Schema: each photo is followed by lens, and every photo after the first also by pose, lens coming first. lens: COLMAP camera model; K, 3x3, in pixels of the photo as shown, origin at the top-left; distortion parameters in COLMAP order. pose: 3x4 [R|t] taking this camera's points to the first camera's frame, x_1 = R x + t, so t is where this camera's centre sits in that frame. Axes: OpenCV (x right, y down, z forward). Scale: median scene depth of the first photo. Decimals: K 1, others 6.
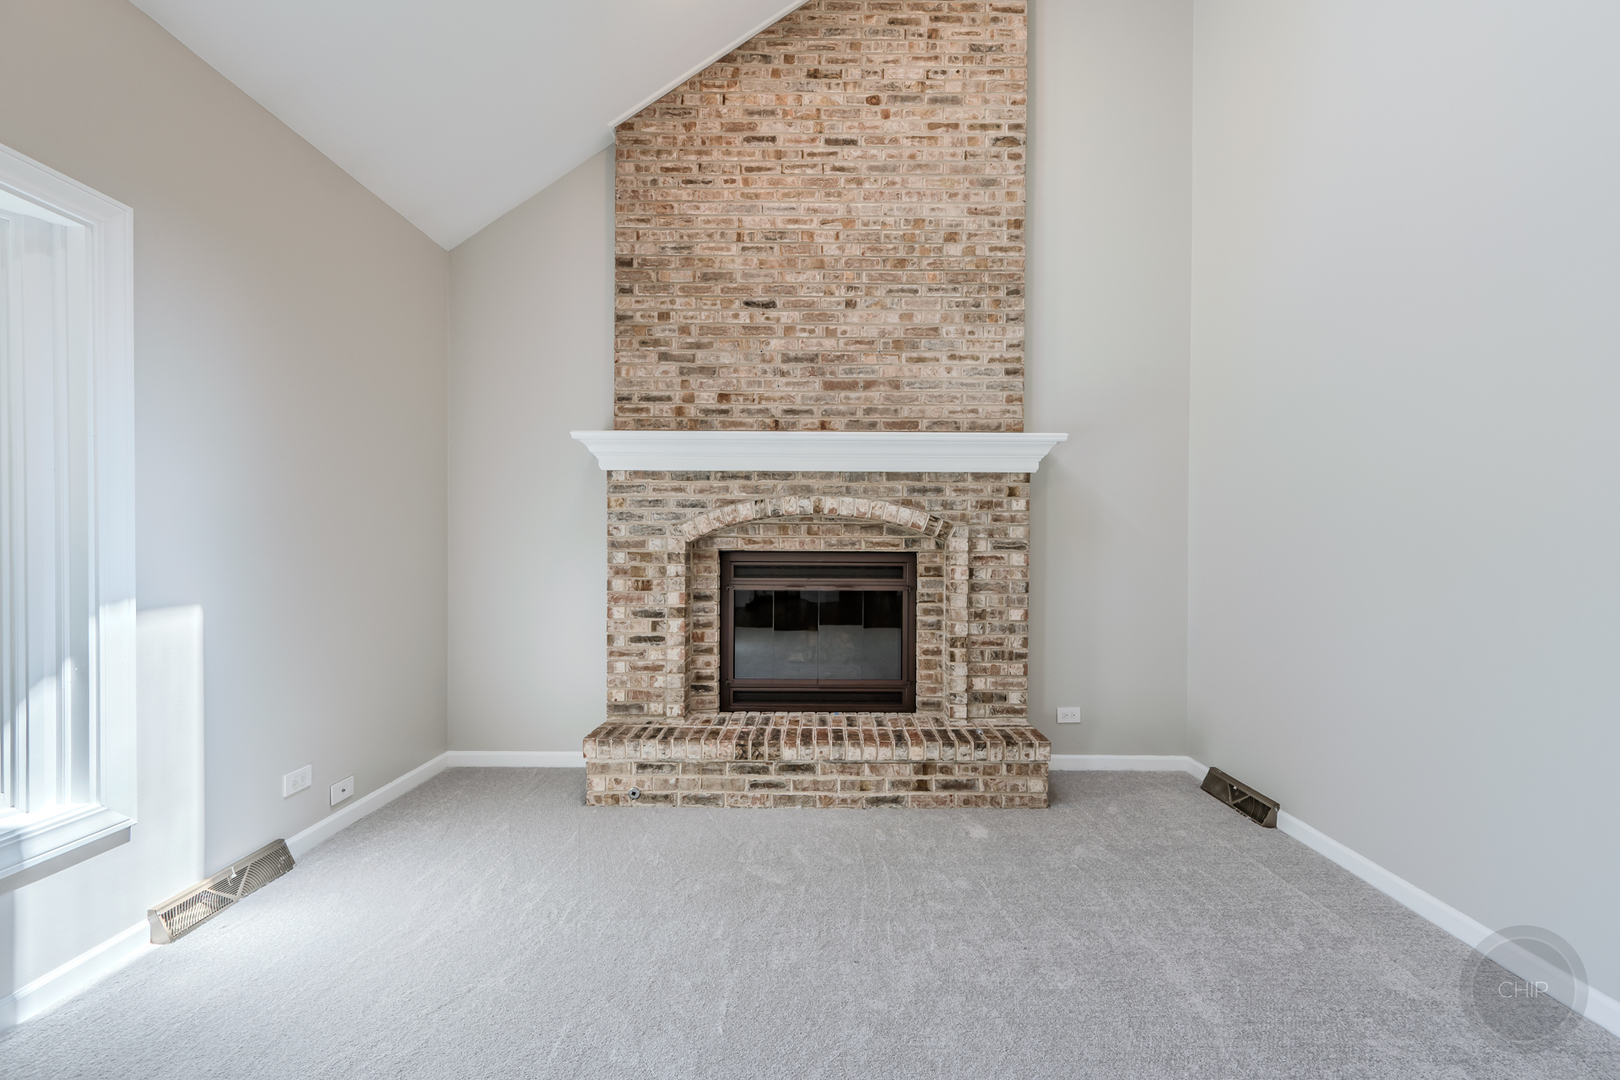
lens RADIAL K [[646.6, 0, 816.2], [0, 646.6, 548.5], [0, 0, 1]] dist [0.002632, 0.000058]
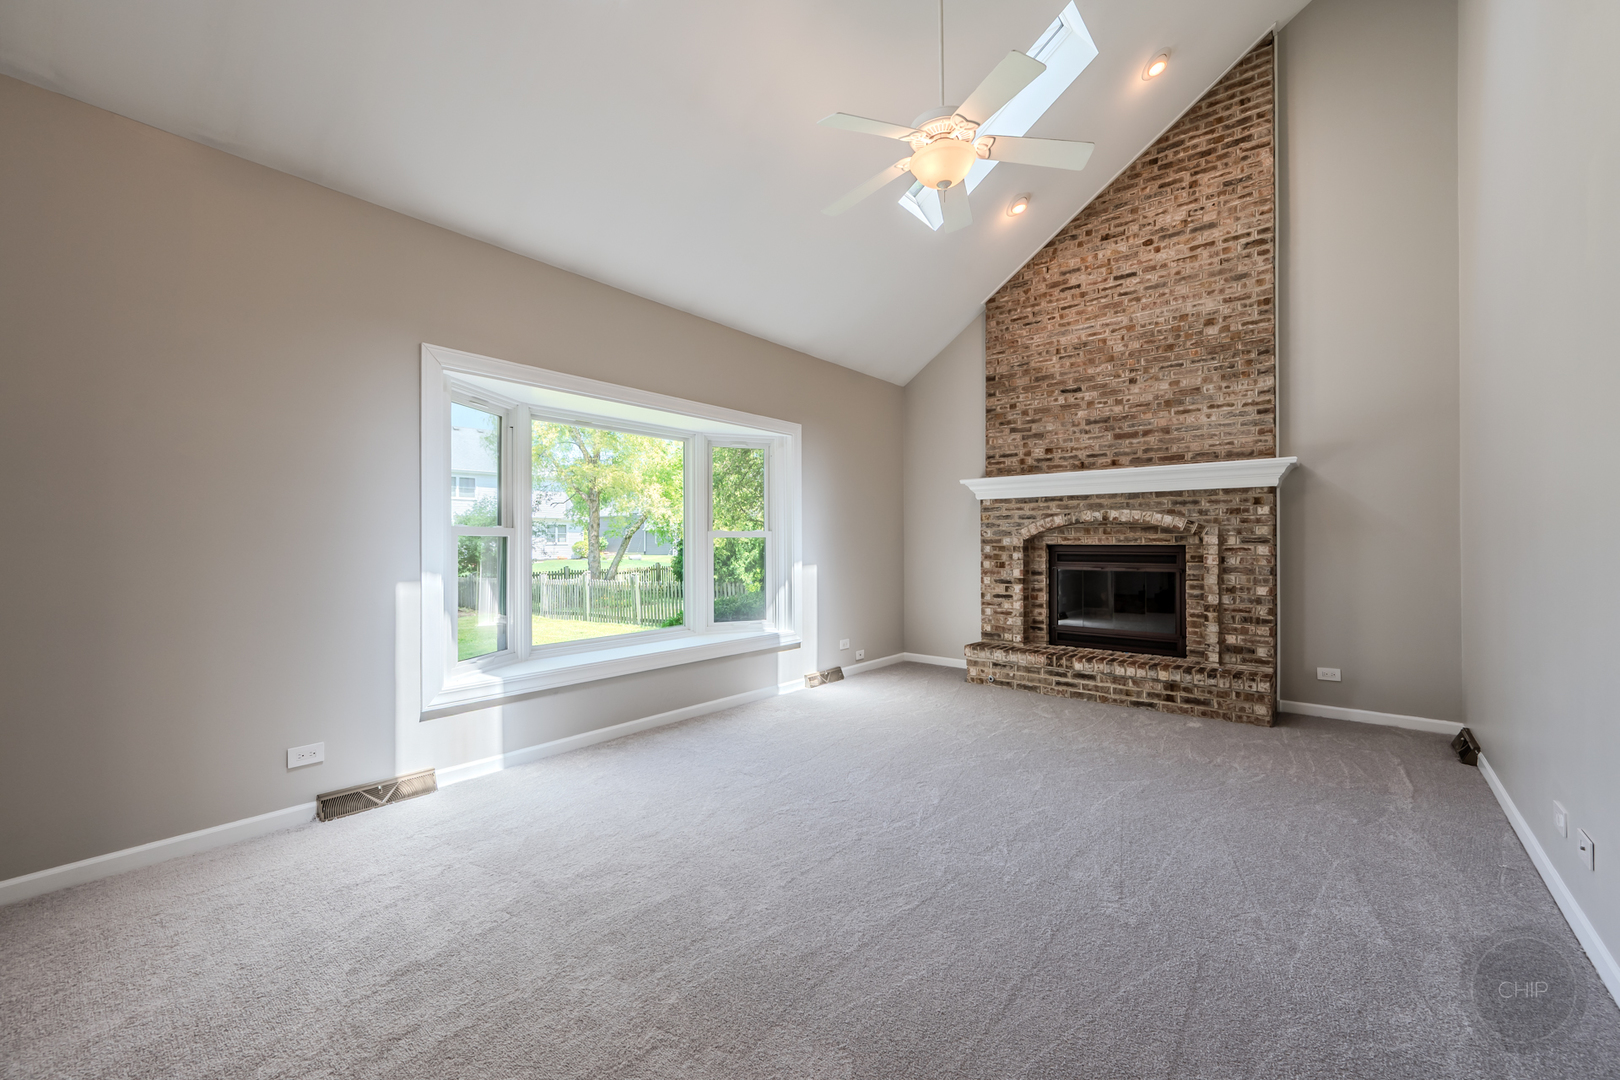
lens RADIAL K [[648.6, 0, 813.4], [0, 648.6, 544.4], [0, 0, 1]] dist [0.000956, -0.000116]
pose [[0.771082, -0.004300, -0.636721, 0.443826], [0.002527, 0.999990, -0.003694, 0.007113], [0.636731, 0.001240, 0.771085, -0.645319]]
